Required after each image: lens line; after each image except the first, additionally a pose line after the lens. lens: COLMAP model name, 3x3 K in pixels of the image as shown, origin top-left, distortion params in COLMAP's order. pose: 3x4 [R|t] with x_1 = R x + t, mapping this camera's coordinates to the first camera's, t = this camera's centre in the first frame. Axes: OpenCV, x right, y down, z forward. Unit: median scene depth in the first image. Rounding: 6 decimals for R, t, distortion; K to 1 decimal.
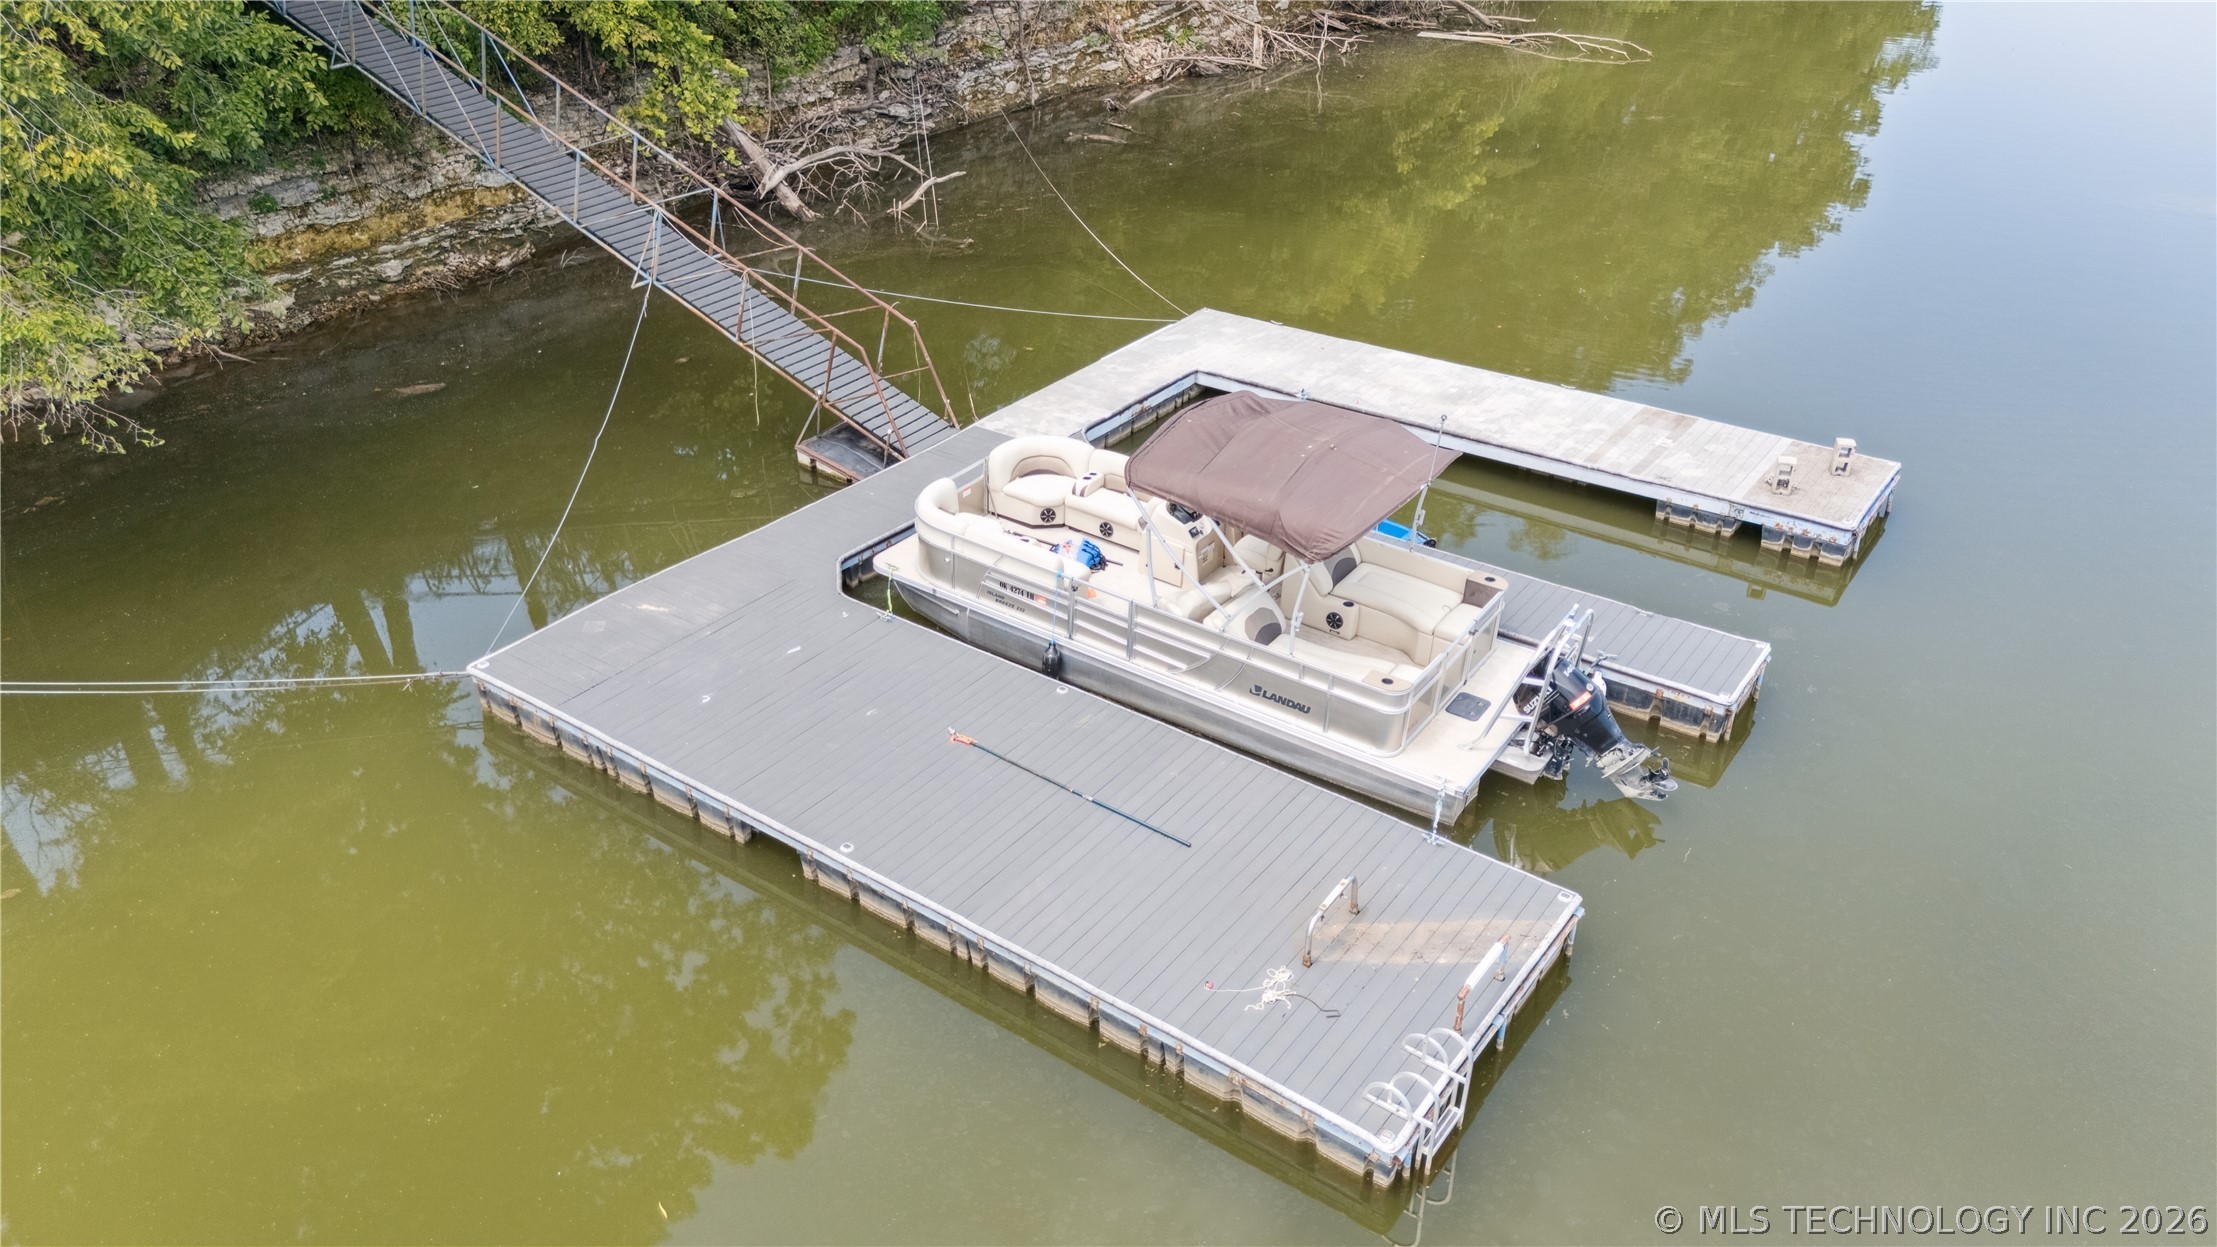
lens RADIAL K [[1615.1, 0, 1108.5], [0, 1615.1, 623.5], [0, 0, 1]] dist [0.091140, -0.086618]
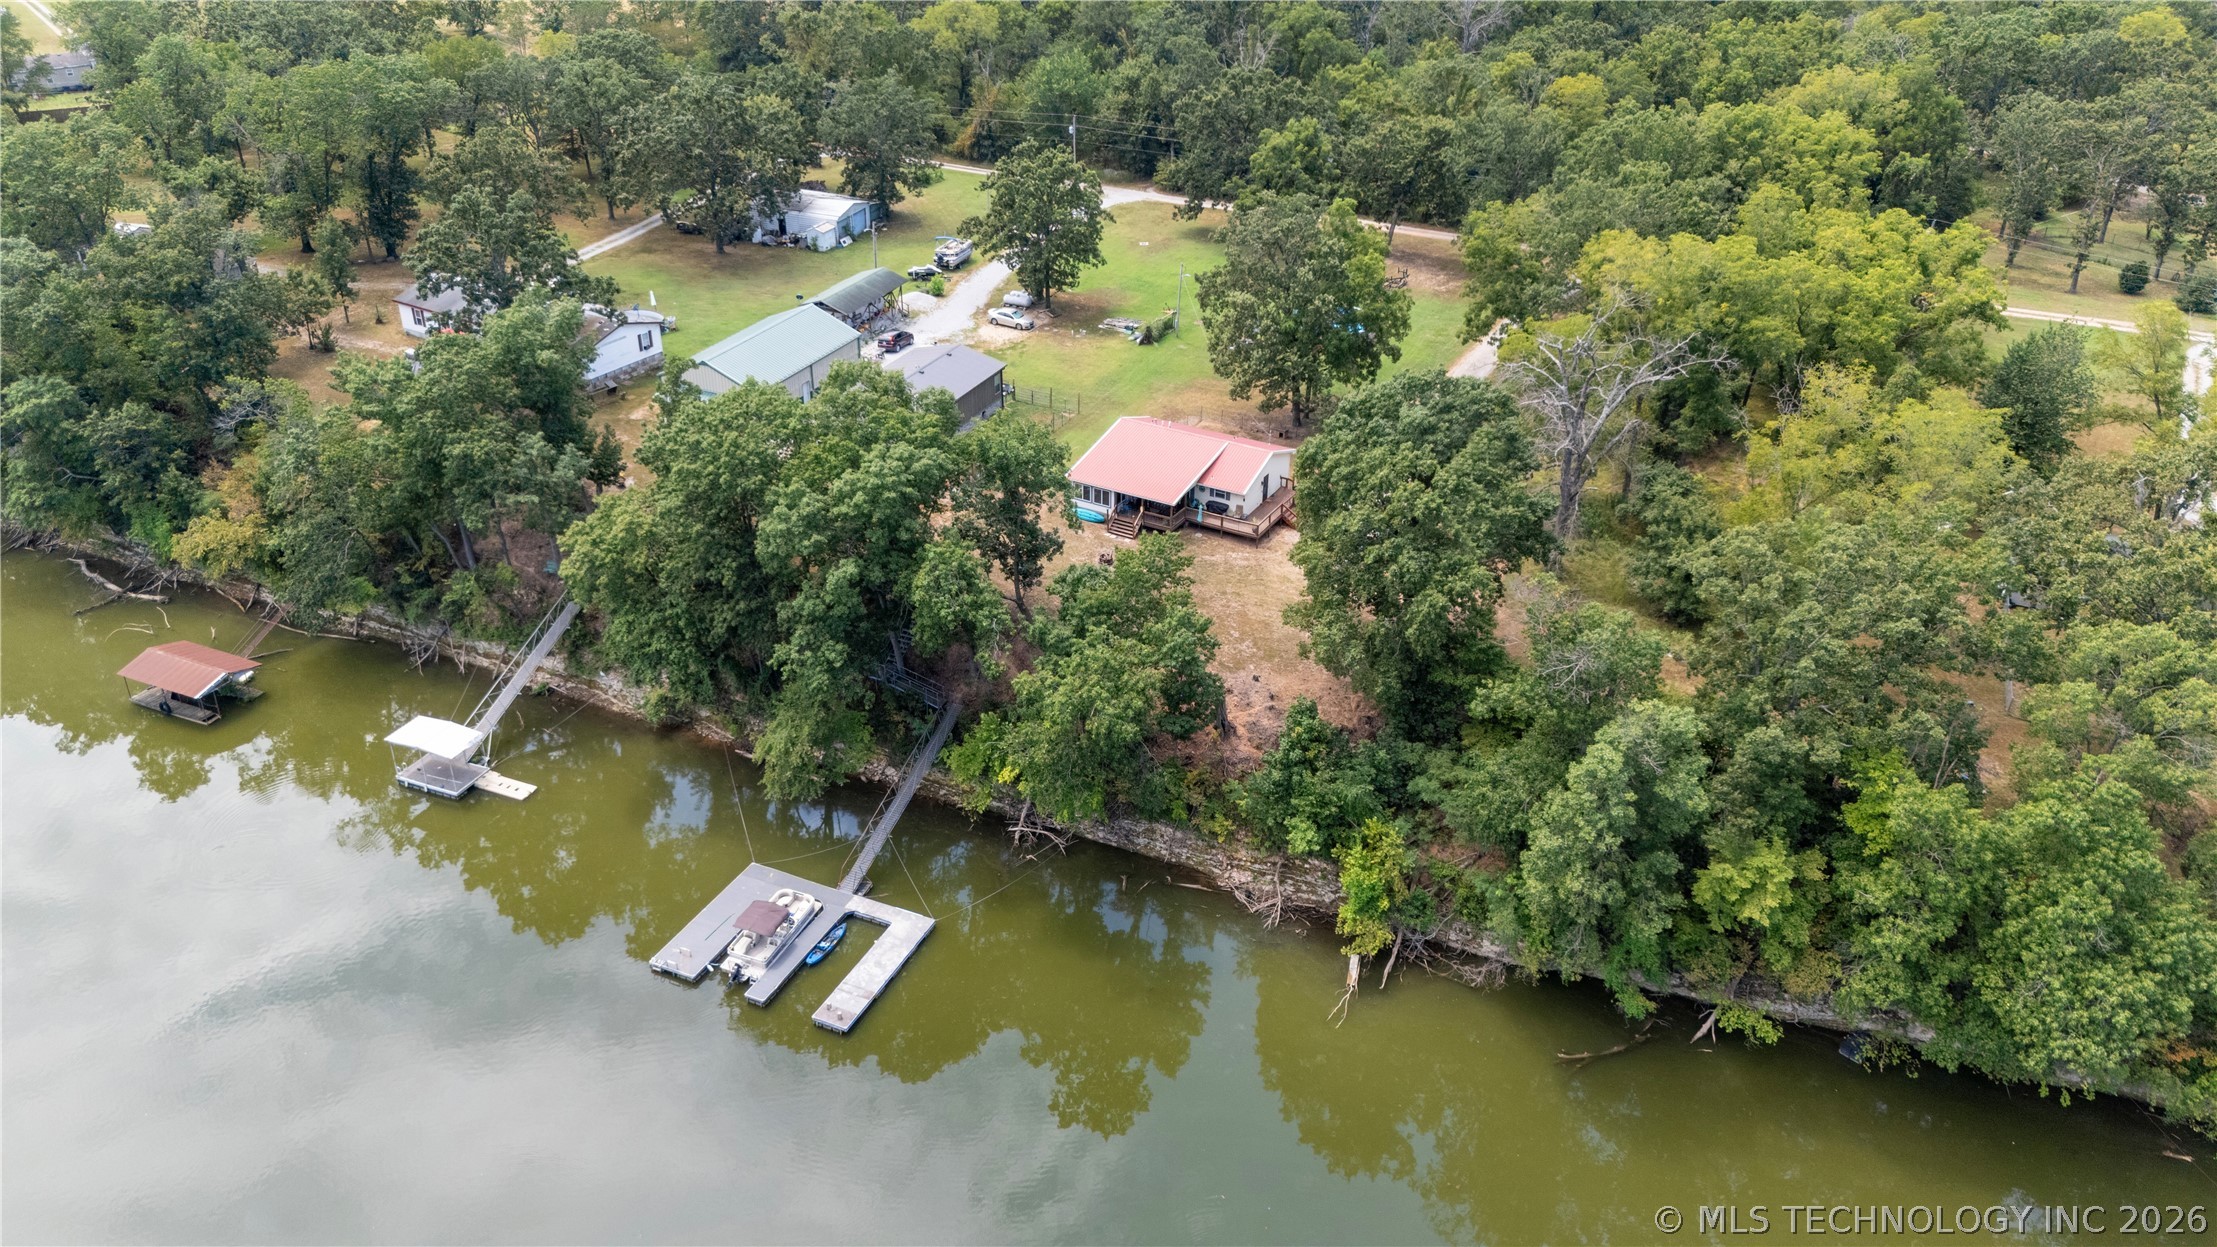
lens RADIAL K [[1615.1, 0, 1108.5], [0, 1615.1, 623.5], [0, 0, 1]] dist [0.091140, -0.086618]
pose [[0.198284, 0.475536, -0.857059, 2.856673], [-0.502953, 0.799883, 0.327452, -2.043869], [0.841262, 0.366132, 0.397776, -0.411467]]
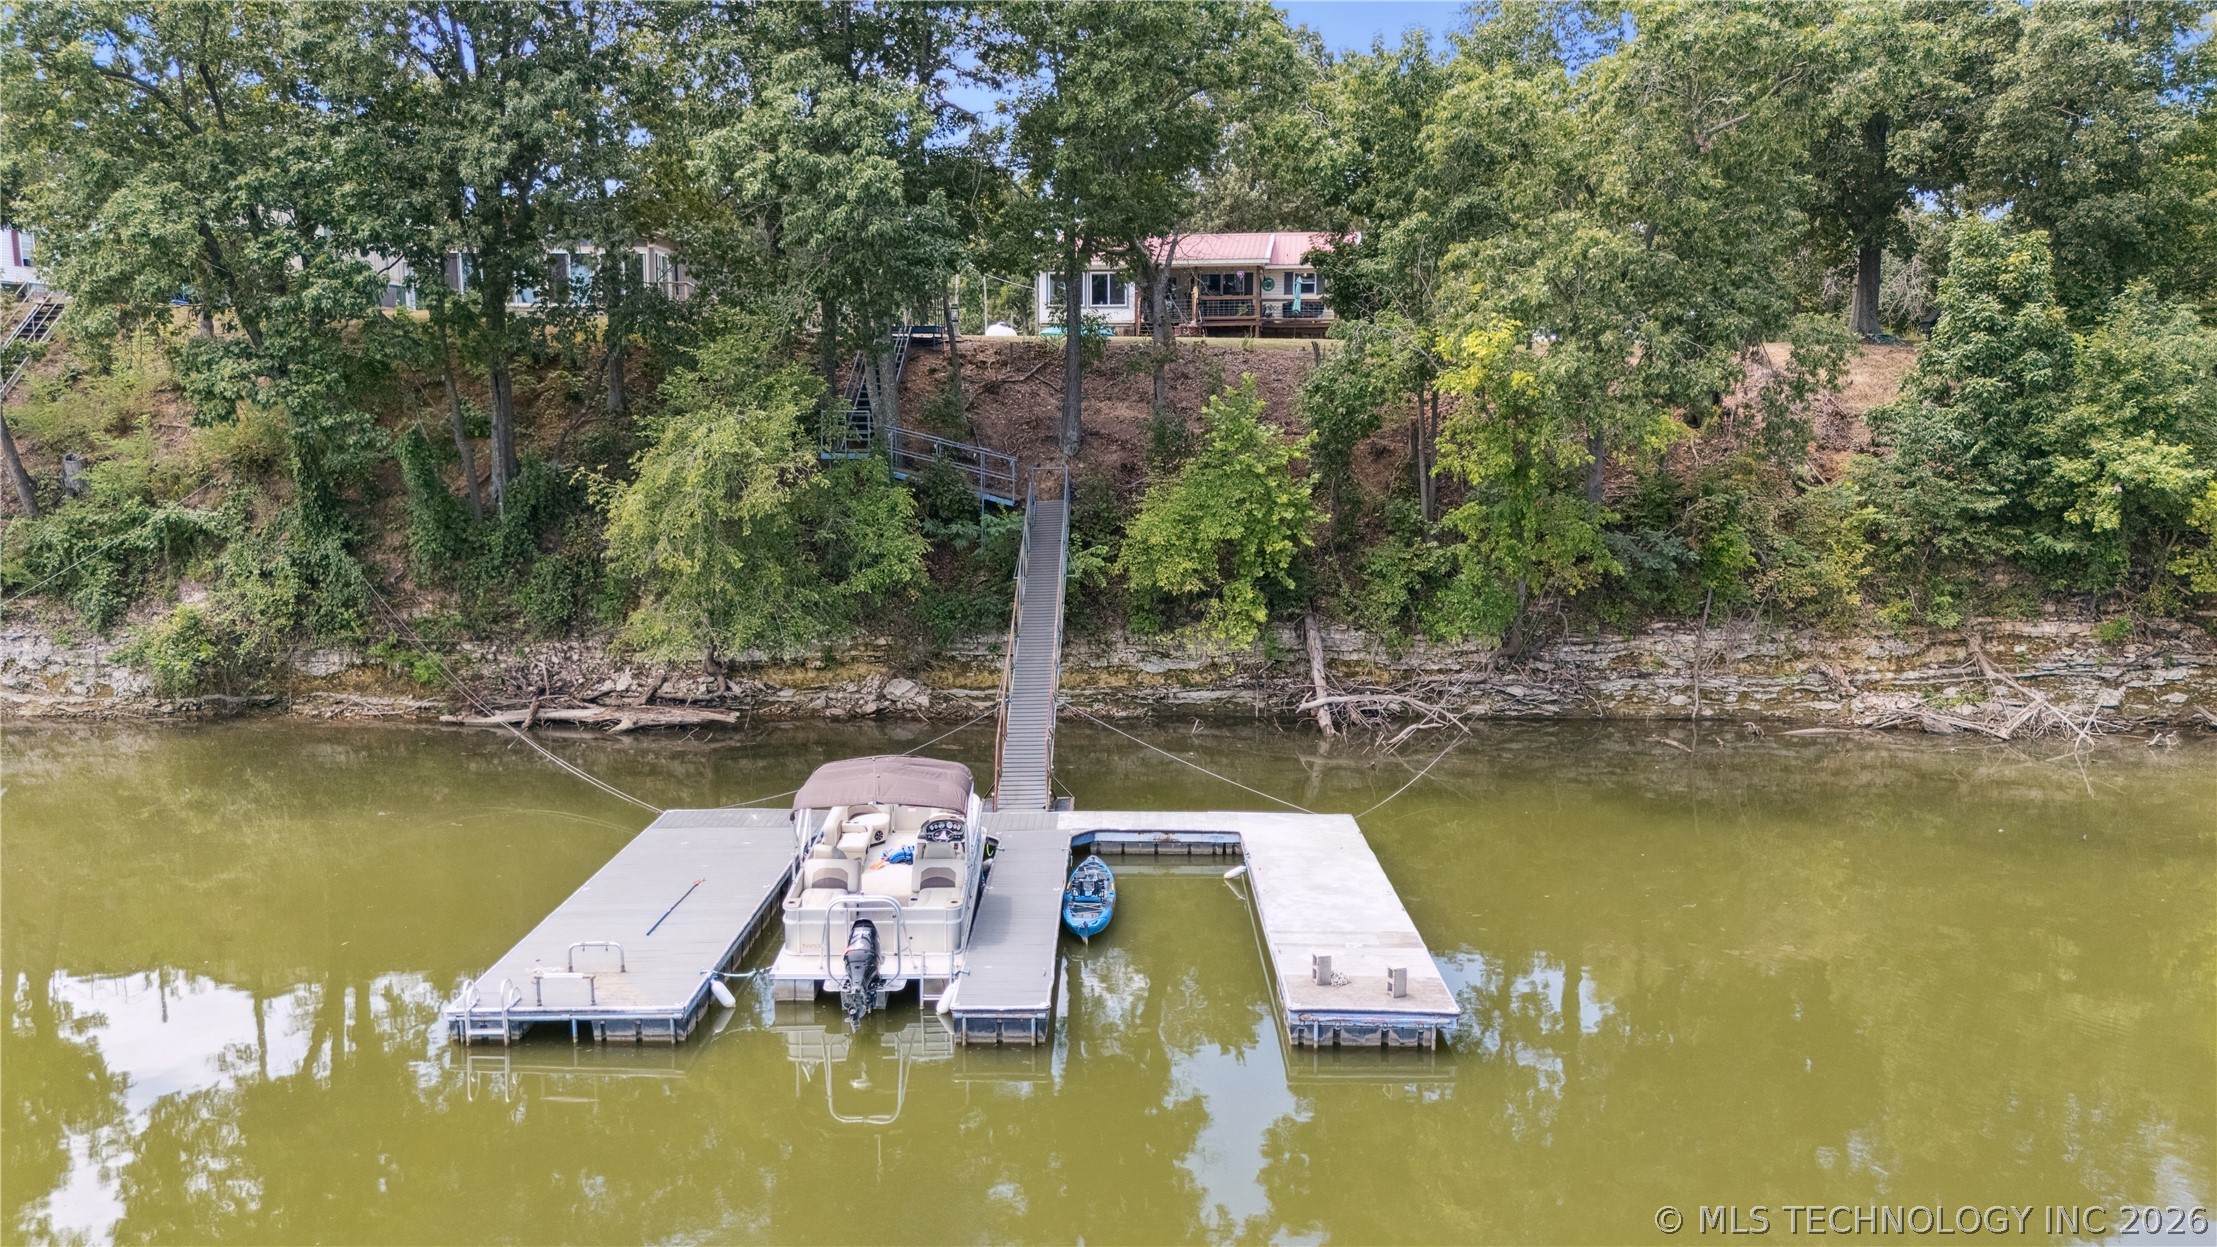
lens RADIAL K [[1615.1, 0, 1108.5], [0, 1615.1, 623.5], [0, 0, 1]] dist [0.091140, -0.086618]
pose [[0.568328, 0.111054, -0.815273, 0.864095], [-0.414046, 0.894854, -0.166738, -0.038262], [0.711034, 0.432322, 0.554552, 0.109686]]
